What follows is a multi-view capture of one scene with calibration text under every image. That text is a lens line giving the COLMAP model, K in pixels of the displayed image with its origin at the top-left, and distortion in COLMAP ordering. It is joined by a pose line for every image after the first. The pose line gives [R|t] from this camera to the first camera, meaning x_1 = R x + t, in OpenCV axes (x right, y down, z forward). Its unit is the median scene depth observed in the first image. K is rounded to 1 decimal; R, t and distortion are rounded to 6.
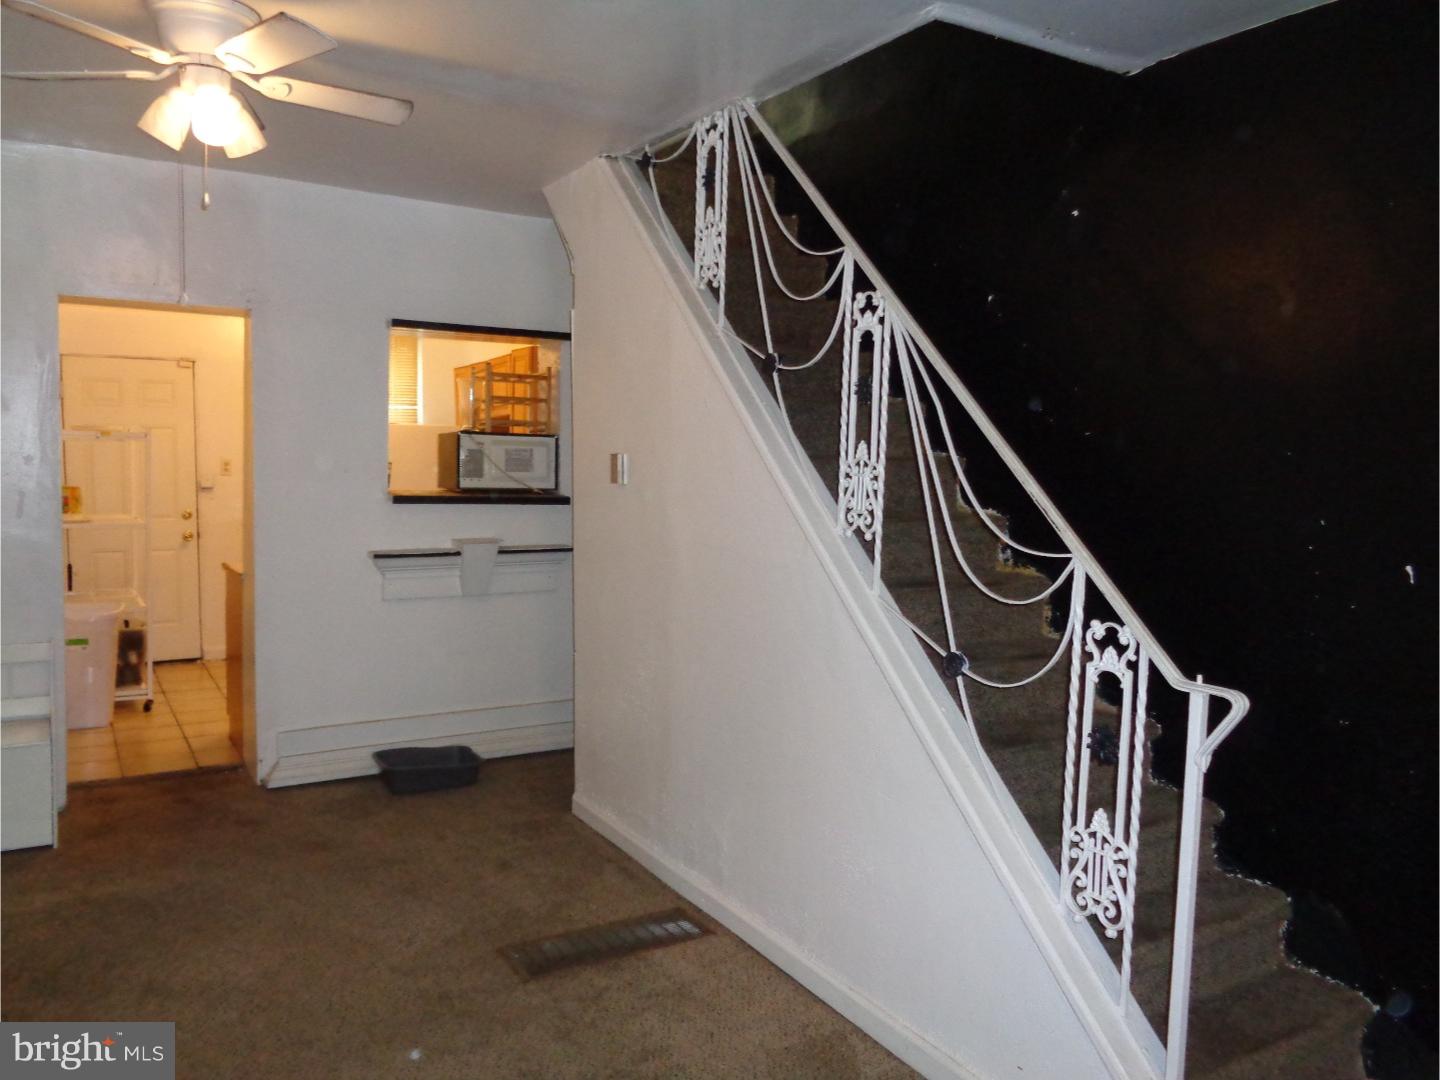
lens RADIAL K [[1061.8, 0, 720.5], [0, 1061.8, 542.8], [0, 0, 1]] dist [-0.003563, -0.007255]
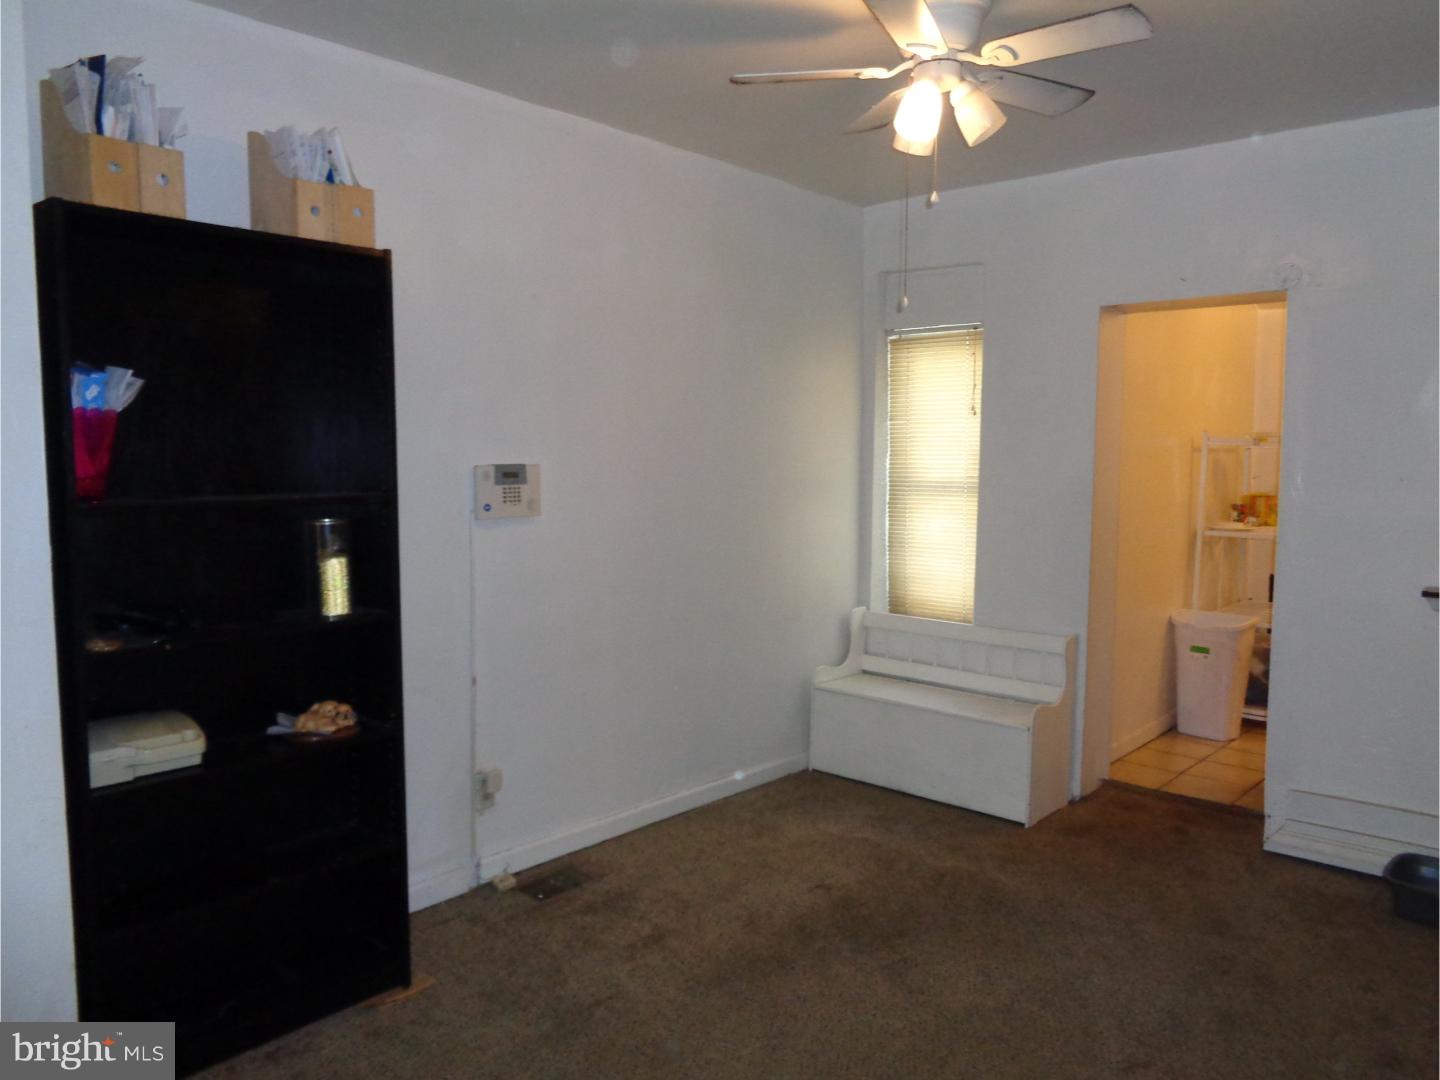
lens RADIAL K [[1061.8, 0, 720.4], [0, 1061.8, 538.5], [0, 0, 1]] dist [-0.003563, -0.007255]
pose [[0.300617, 0.060741, -0.951809, 0.237764], [-0.076380, 0.996298, 0.039456, -0.018352], [0.950682, 0.060838, 0.304143, 0.304900]]
